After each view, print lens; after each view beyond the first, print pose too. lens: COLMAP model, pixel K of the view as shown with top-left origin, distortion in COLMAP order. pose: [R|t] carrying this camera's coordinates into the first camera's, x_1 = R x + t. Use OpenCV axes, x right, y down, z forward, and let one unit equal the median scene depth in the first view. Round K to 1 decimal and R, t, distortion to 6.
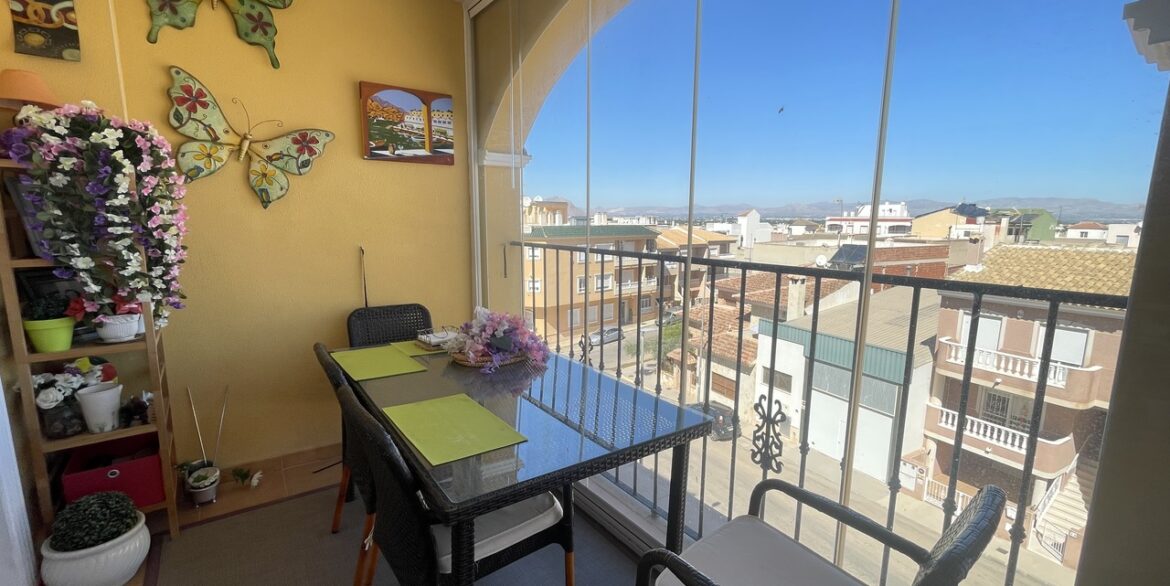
lens RADIAL K [[464.0, 0, 610.4], [0, 464.0, 293.5], [0, 0, 1]] dist [-0.002236, -0.000187]
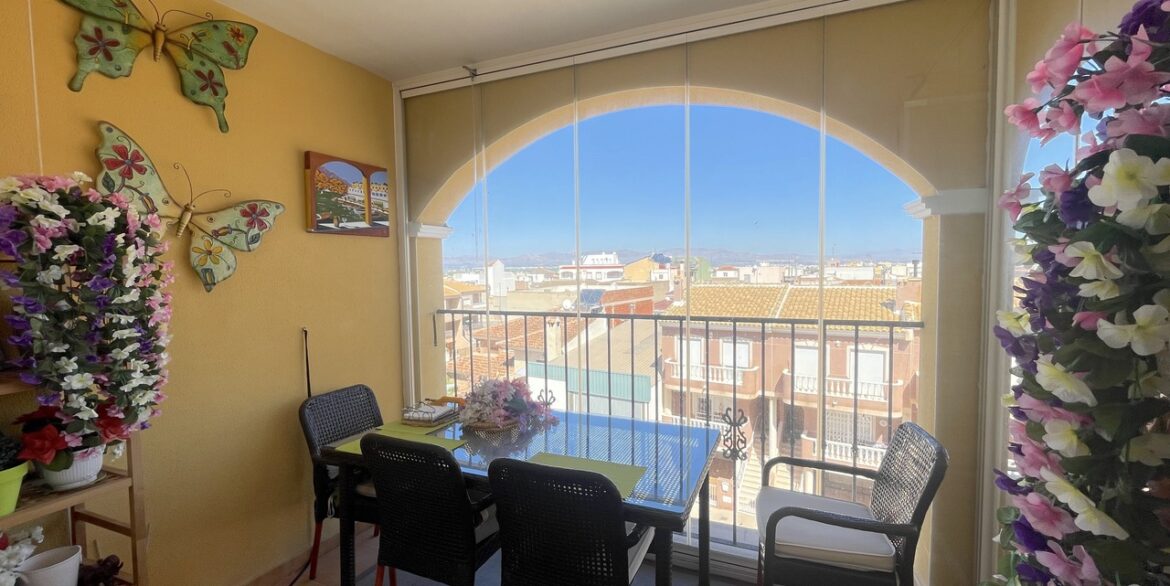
lens RADIAL K [[464.0, 0, 582.3], [0, 464.0, 293.2], [0, 0, 1]] dist [-0.002236, -0.000187]
pose [[0.868904, -0.047835, 0.492665, -0.558414], [0.098535, 0.992115, -0.077455, -0.048941], [-0.485075, 0.115845, 0.866765, -0.048163]]
